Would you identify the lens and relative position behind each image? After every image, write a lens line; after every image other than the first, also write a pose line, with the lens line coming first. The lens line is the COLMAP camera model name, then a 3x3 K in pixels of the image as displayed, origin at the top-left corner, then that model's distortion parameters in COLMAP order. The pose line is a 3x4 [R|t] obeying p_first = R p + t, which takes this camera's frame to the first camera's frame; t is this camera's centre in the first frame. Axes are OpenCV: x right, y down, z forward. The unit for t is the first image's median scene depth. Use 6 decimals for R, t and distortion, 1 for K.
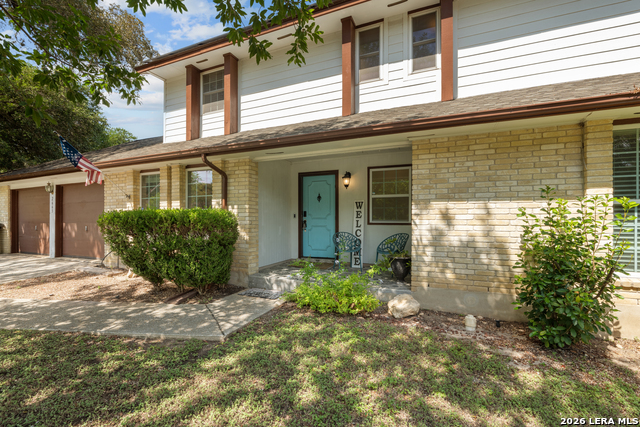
lens RADIAL K [[283.1, 0, 324.0], [0, 283.1, 221.7], [0, 0, 1]] dist [-0.006679, 0.000212]
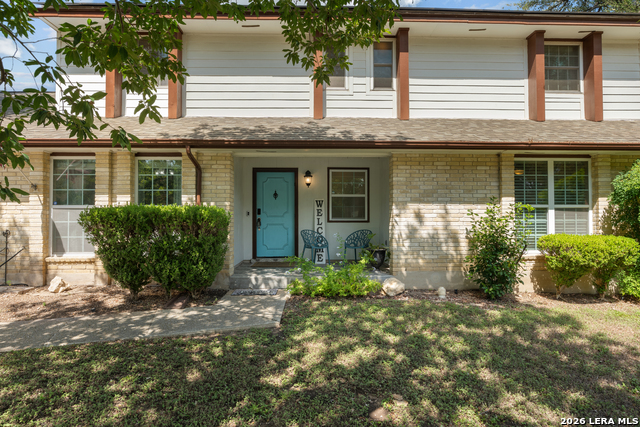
lens RADIAL K [[362.2, 0, 320.4], [0, 362.2, 216.3], [0, 0, 1]] dist [-0.004843, -0.001031]
pose [[0.903043, 0.002290, 0.429544, -0.558597], [0.003436, 0.999915, -0.012555, 0.005459], [-0.429536, 0.012814, 0.902959, -0.246460]]
